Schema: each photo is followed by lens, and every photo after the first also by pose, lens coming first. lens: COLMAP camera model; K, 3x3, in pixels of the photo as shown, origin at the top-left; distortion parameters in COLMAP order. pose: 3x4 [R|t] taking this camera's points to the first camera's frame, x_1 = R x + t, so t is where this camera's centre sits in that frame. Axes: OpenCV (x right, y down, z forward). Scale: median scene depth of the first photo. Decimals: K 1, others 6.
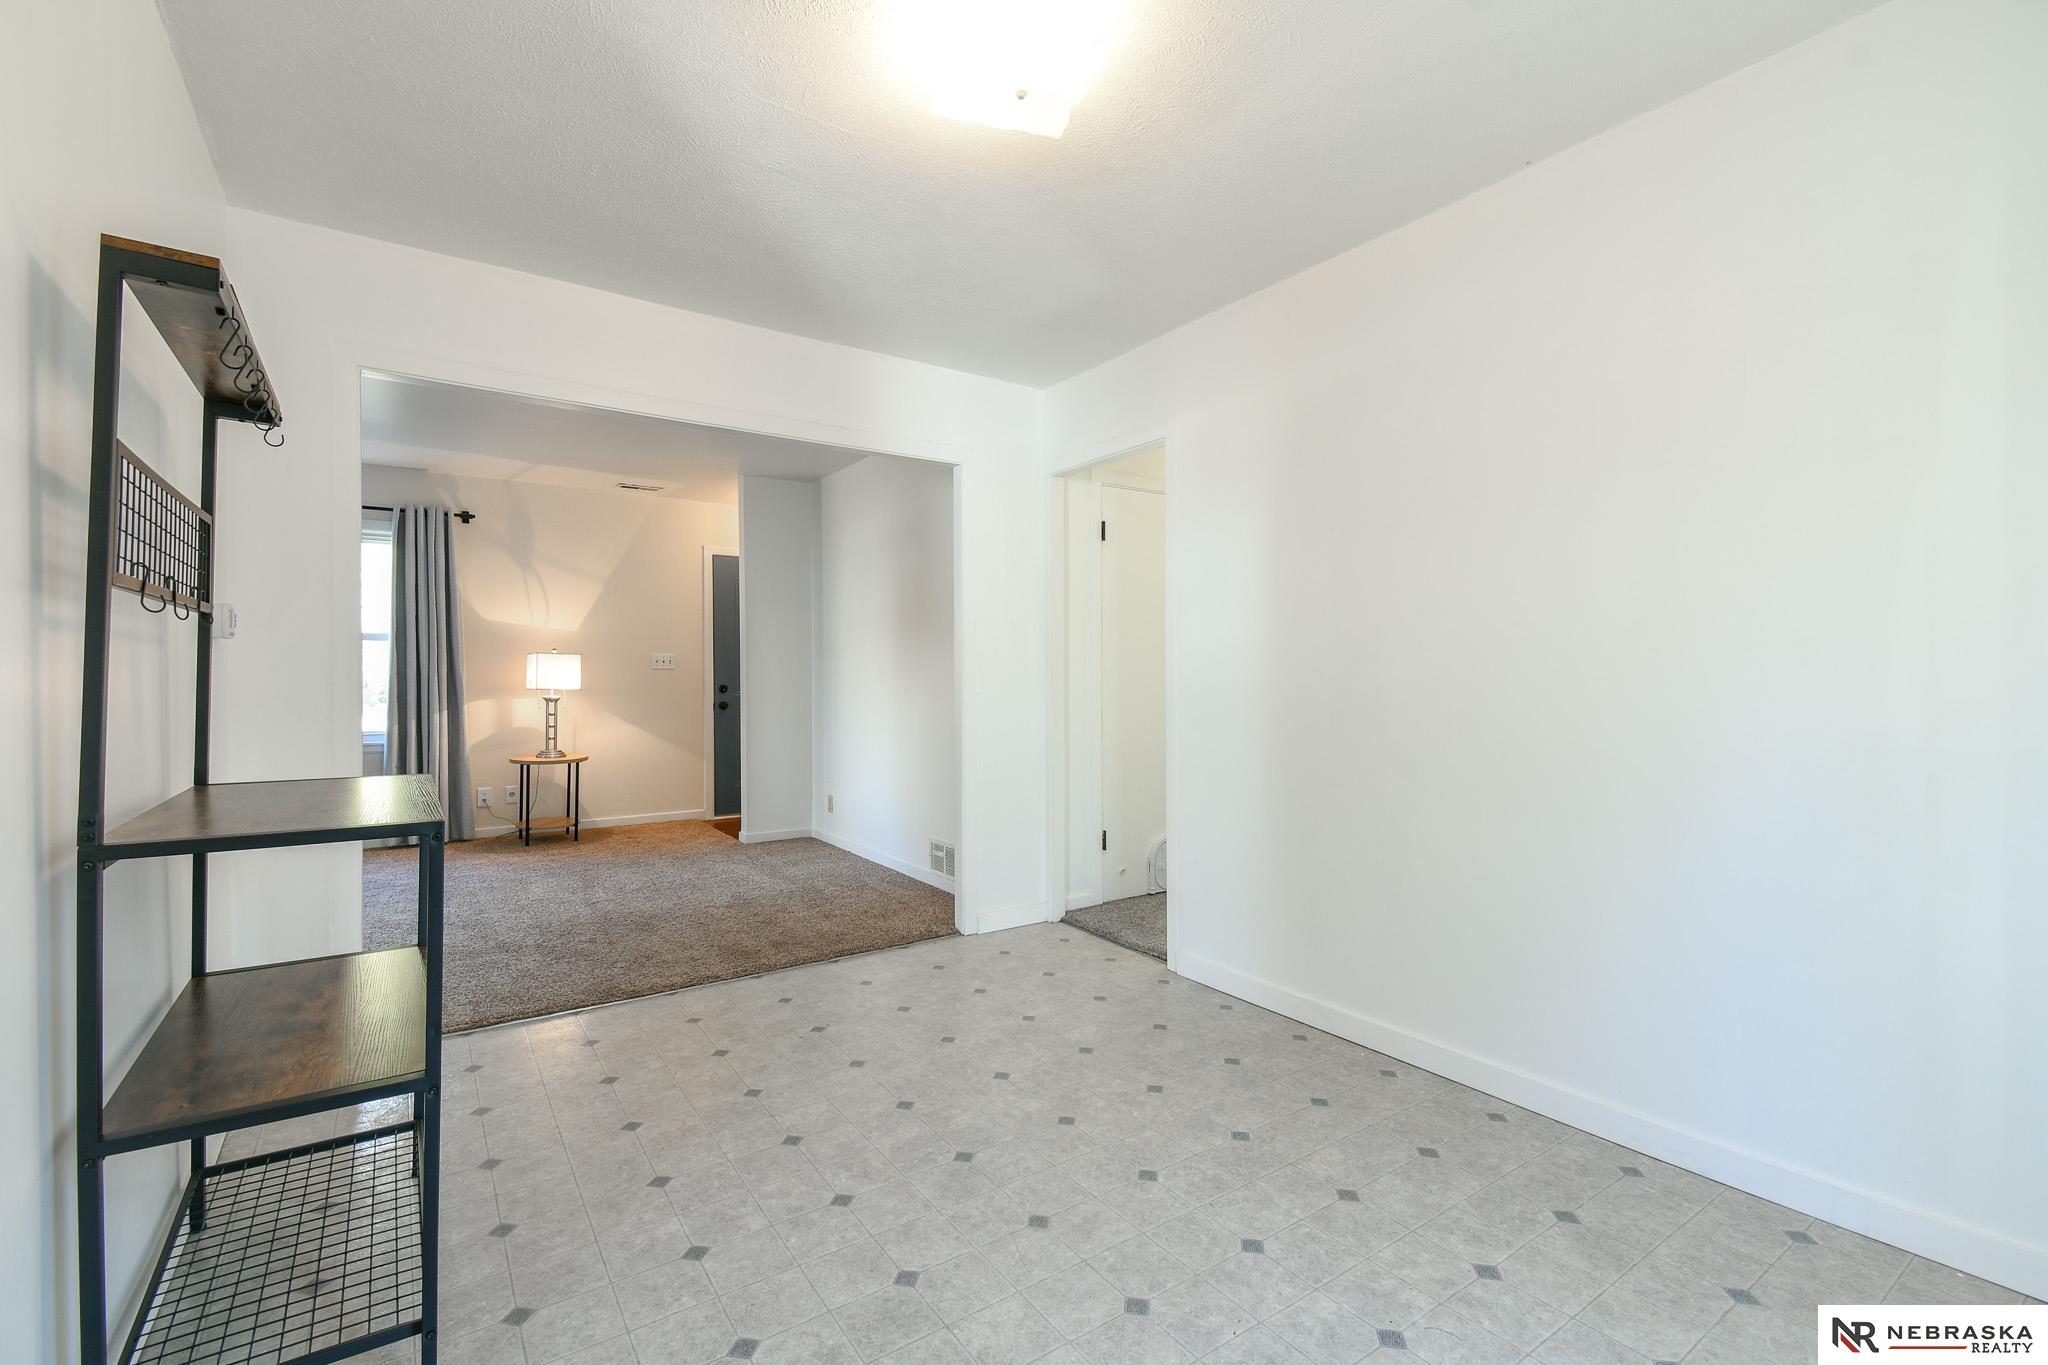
lens RADIAL K [[886.8, 0, 1018.9], [0, 886.8, 682.8], [0, 0, 1]] dist [0.035076, -0.018528]
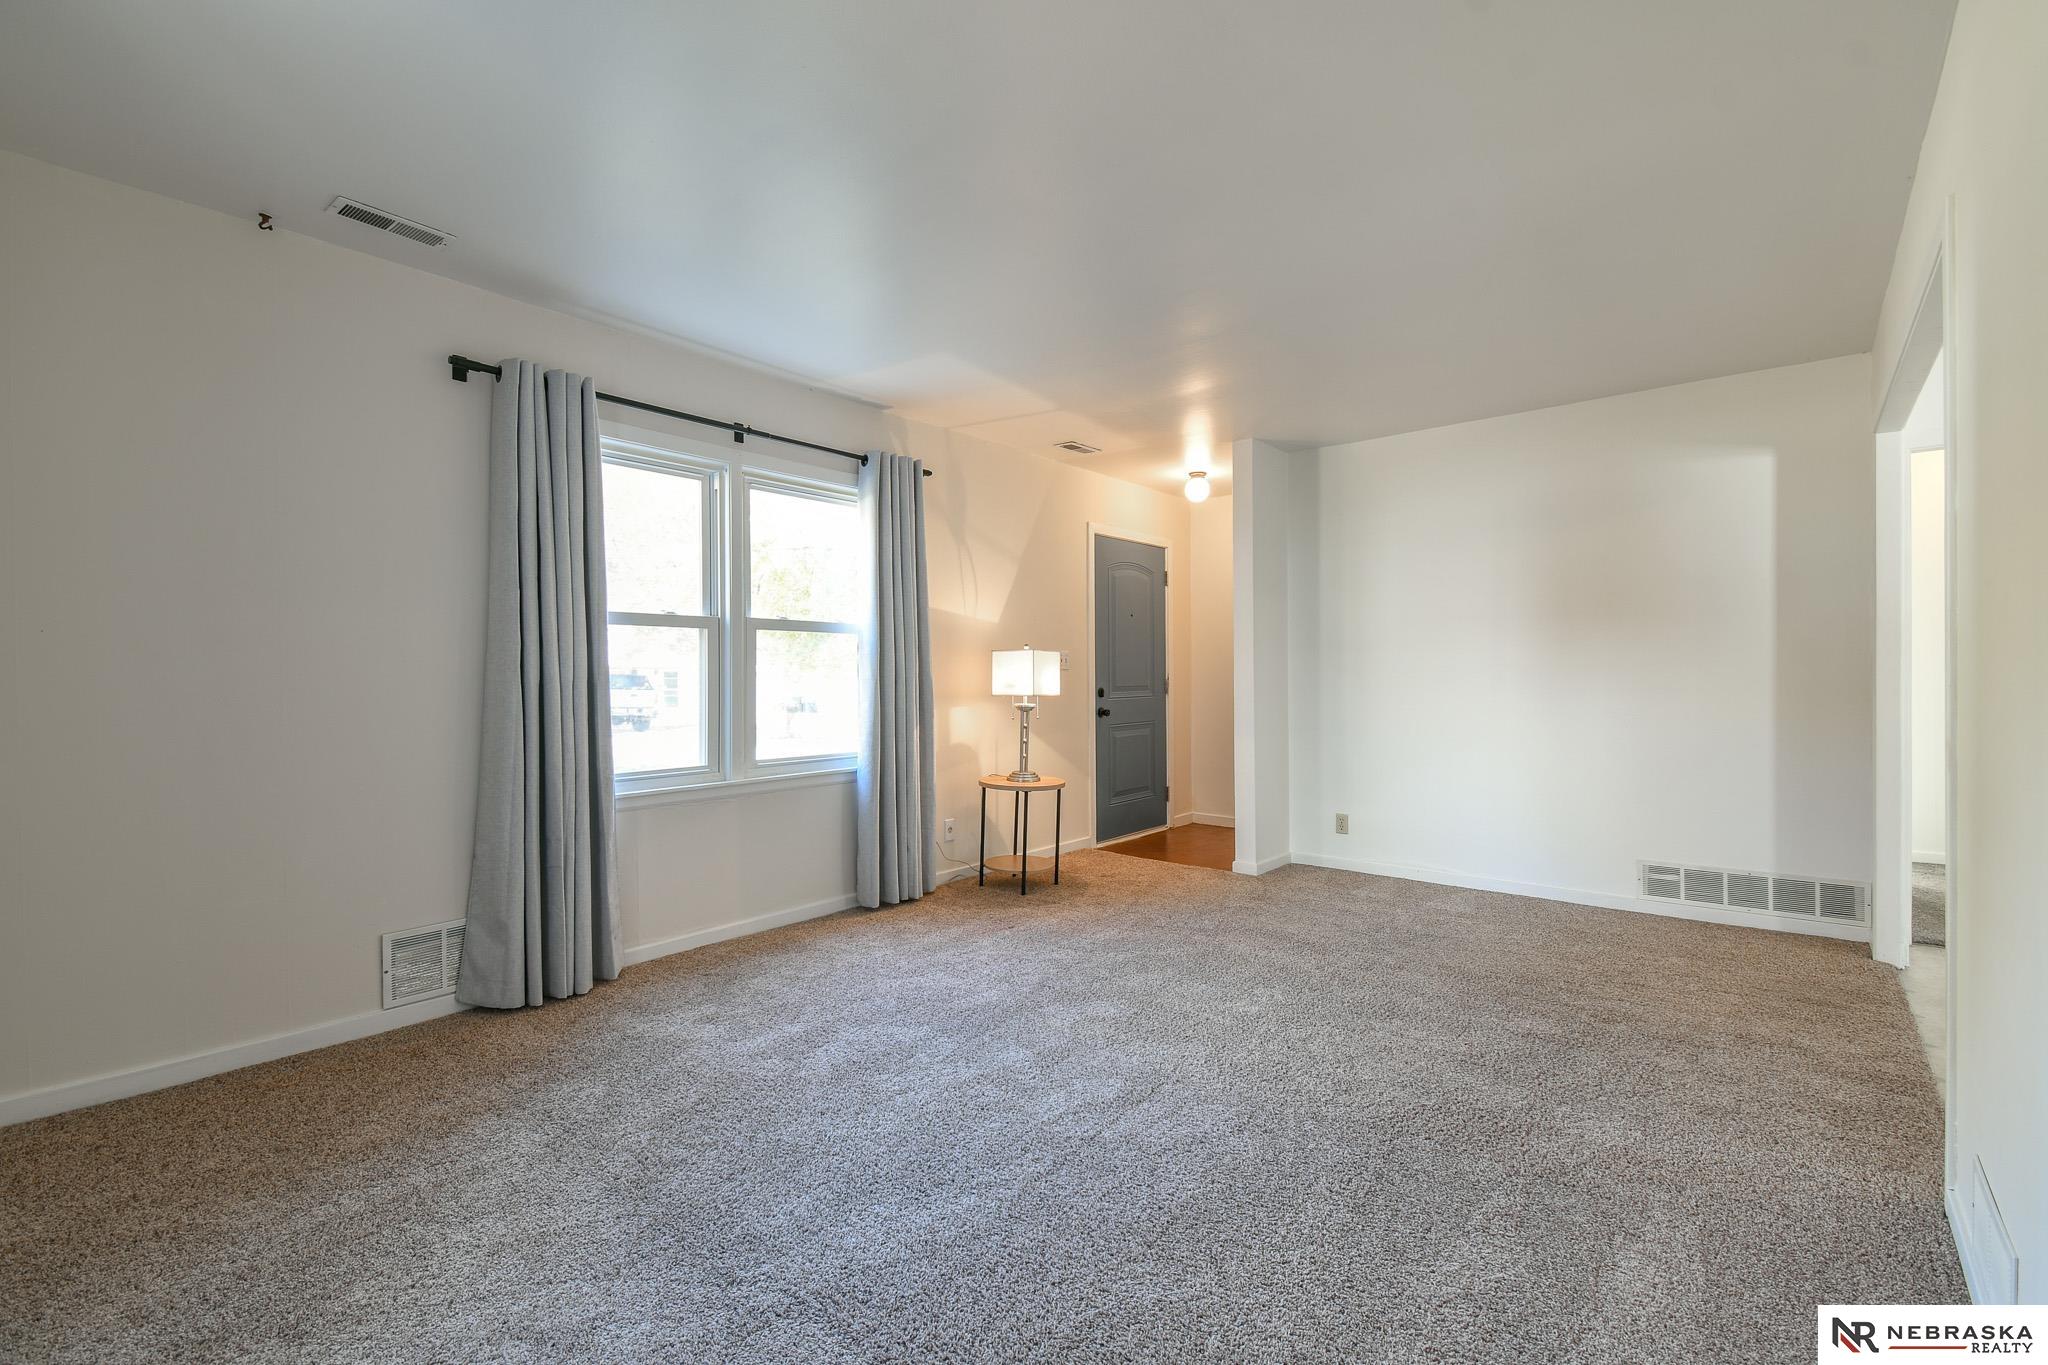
lens RADIAL K [[886.8, 0, 1018.9], [0, 886.8, 682.8], [0, 0, 1]] dist [0.035076, -0.018528]
pose [[0.965036, -0.009428, 0.261947, -0.732132], [0.009385, 0.999955, 0.001415, -0.005174], [-0.261949, 0.001092, 0.965081, 0.243266]]
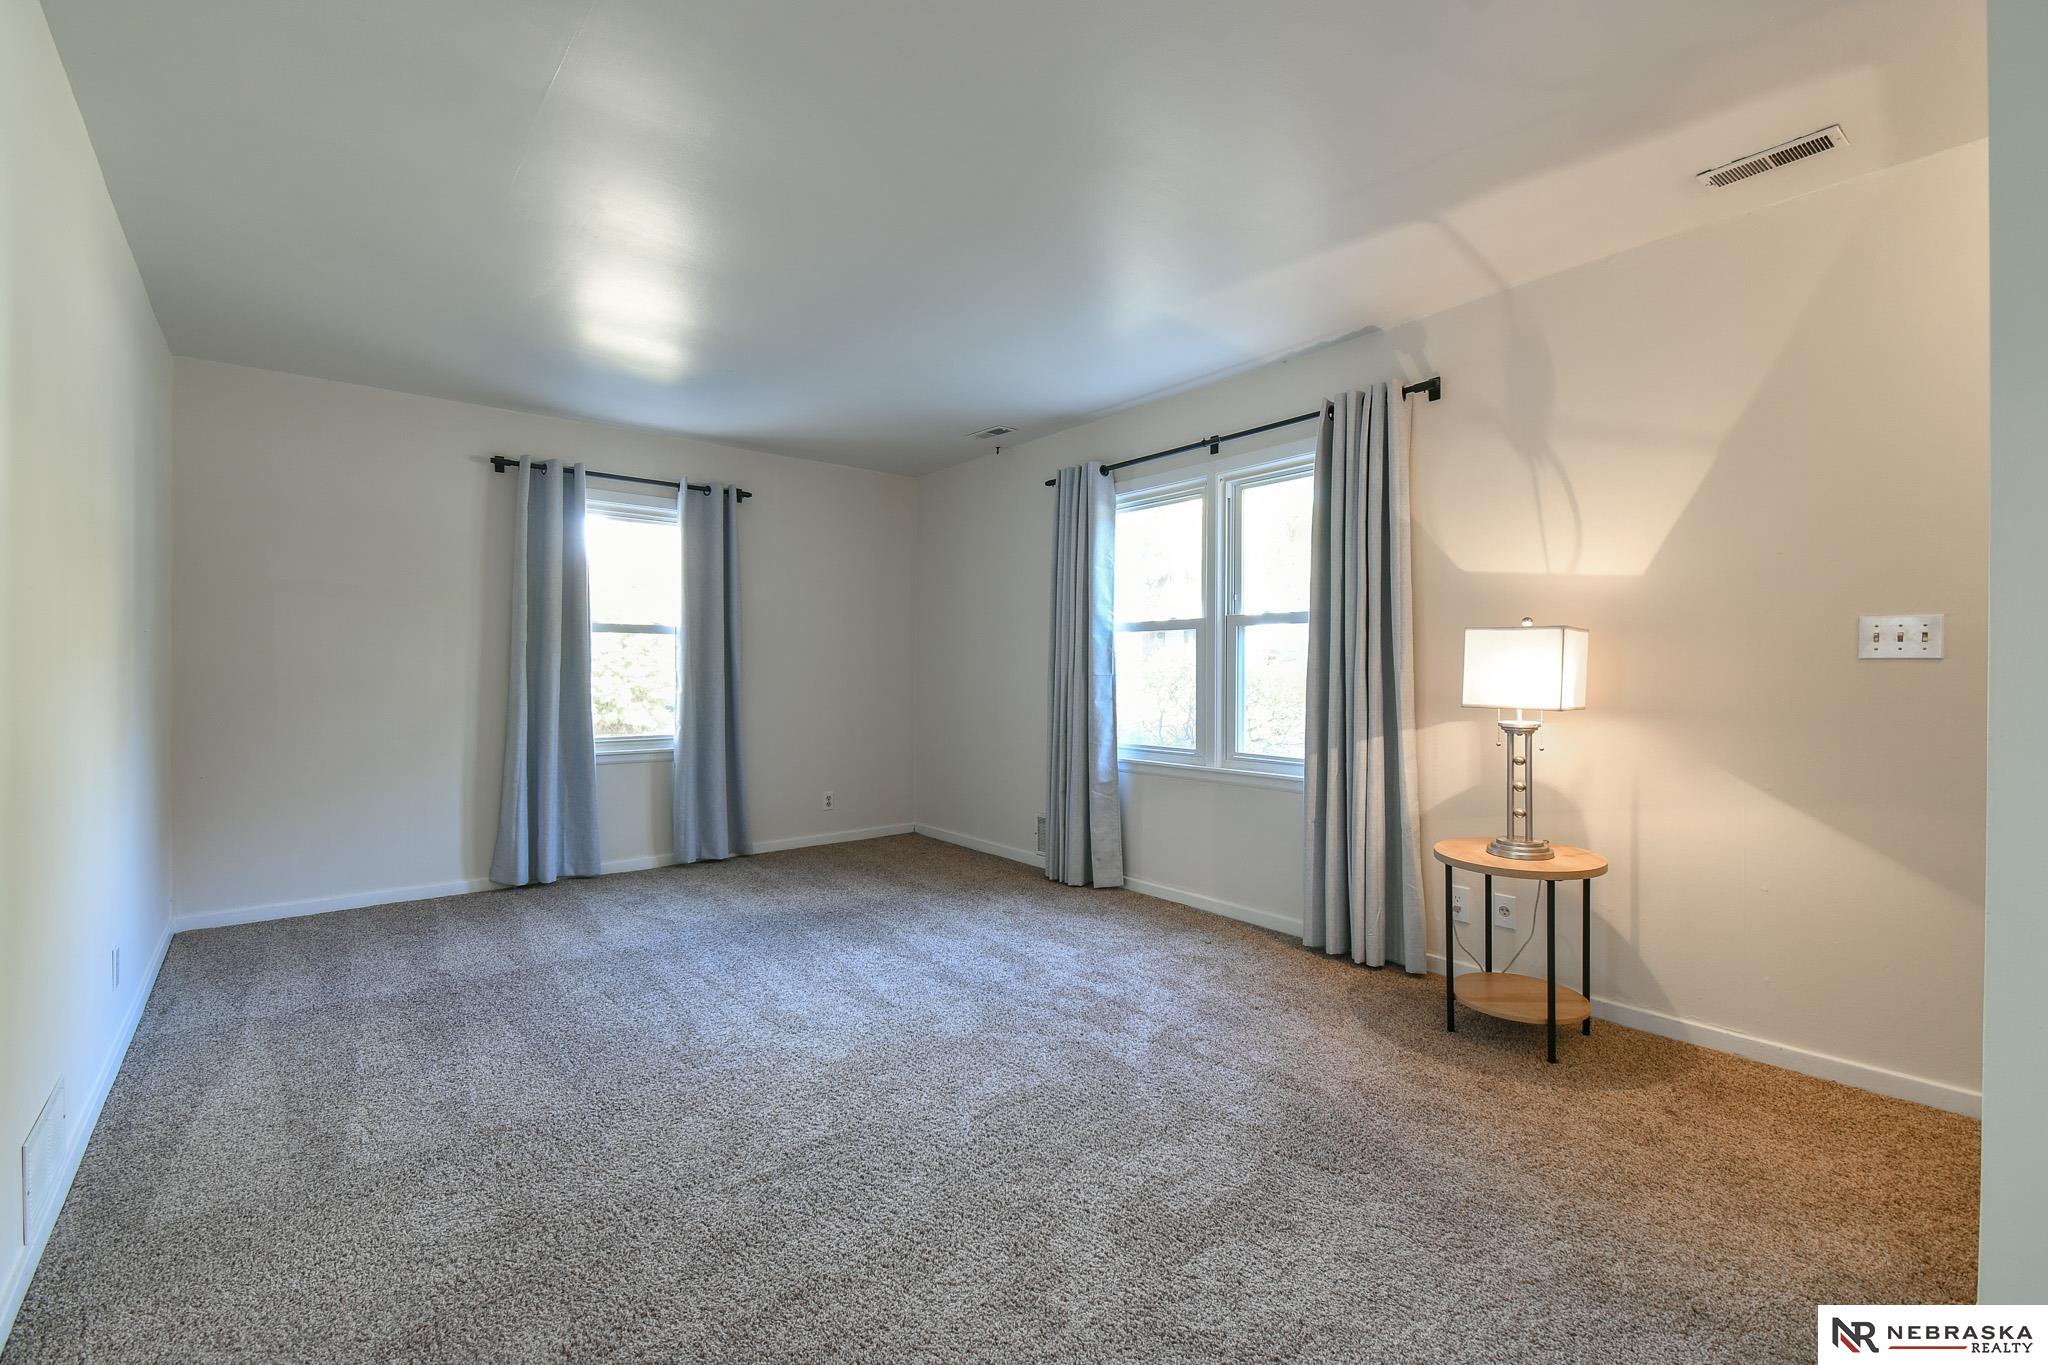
lens RADIAL K [[886.8, 0, 1018.9], [0, 886.8, 682.8], [0, 0, 1]] dist [0.035076, -0.018528]
pose [[0.074294, 0.011720, -0.997167, -0.084762], [-0.005557, 0.999920, 0.011339, -0.008990], [0.997221, 0.004699, 0.074354, 0.710492]]
